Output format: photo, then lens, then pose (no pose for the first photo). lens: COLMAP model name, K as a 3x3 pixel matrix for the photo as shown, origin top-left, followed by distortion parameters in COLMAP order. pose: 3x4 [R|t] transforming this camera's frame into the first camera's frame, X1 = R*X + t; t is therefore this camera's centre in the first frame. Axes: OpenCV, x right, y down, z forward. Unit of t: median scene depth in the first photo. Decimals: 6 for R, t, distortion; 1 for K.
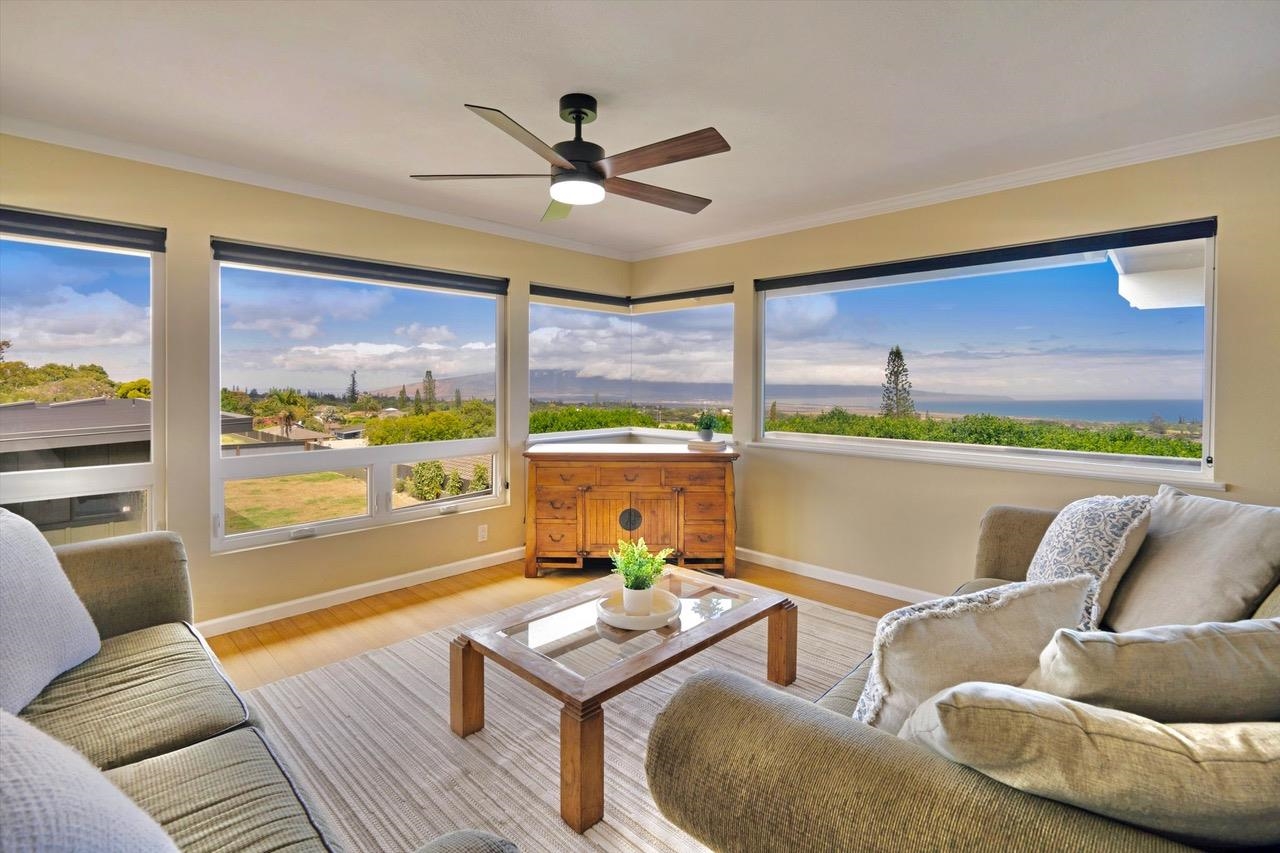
lens RADIAL K [[590.2, 0, 605.6], [0, 590.2, 388.3], [0, 0, 1]] dist [-0.001979, 0.000582]
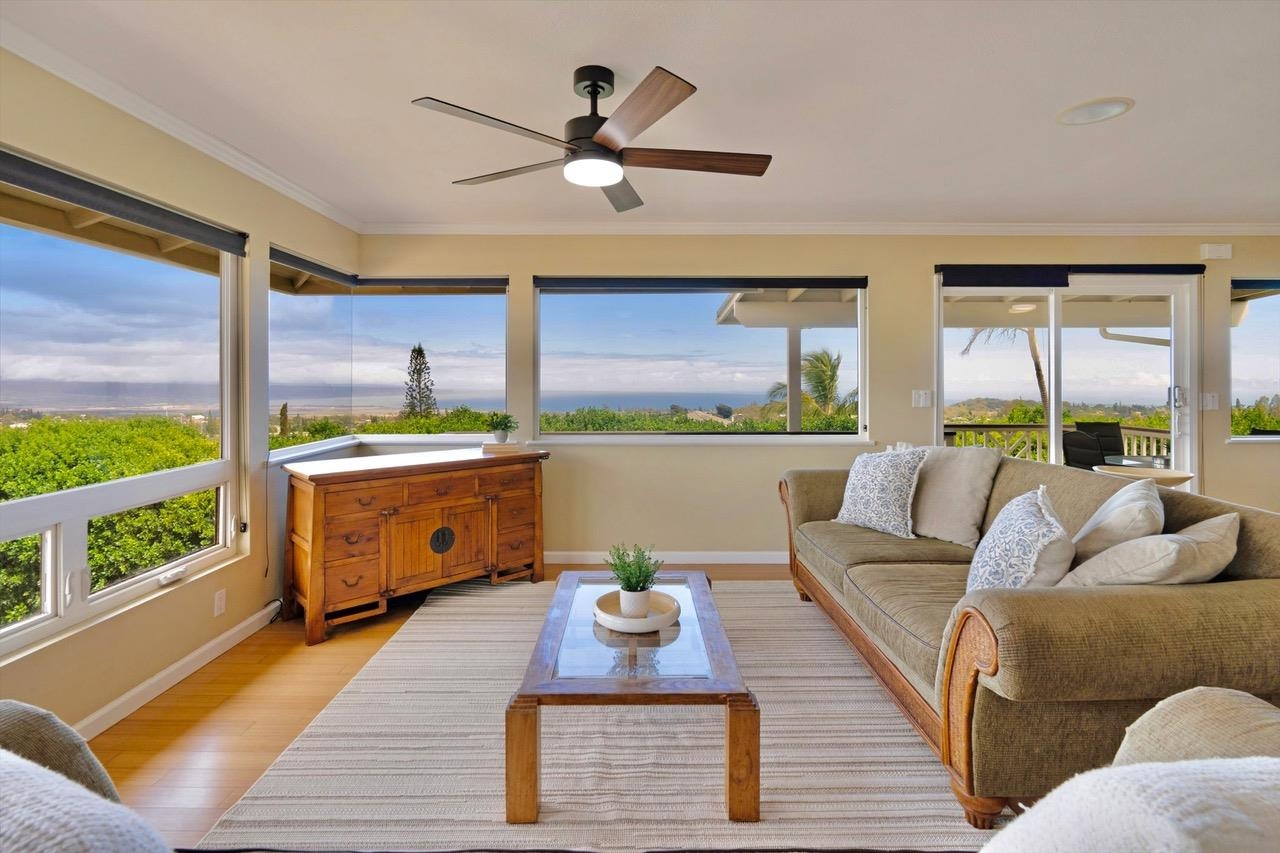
lens RADIAL K [[634.1, 0, 618.6], [0, 634.1, 377.8], [0, 0, 1]] dist [-0.002313, 0.001149]
pose [[0.703726, 0.000478, 0.710472, -0.426868], [0.009833, 0.999897, -0.010413, -0.000881], [-0.710404, 0.014314, 0.703649, 0.166856]]
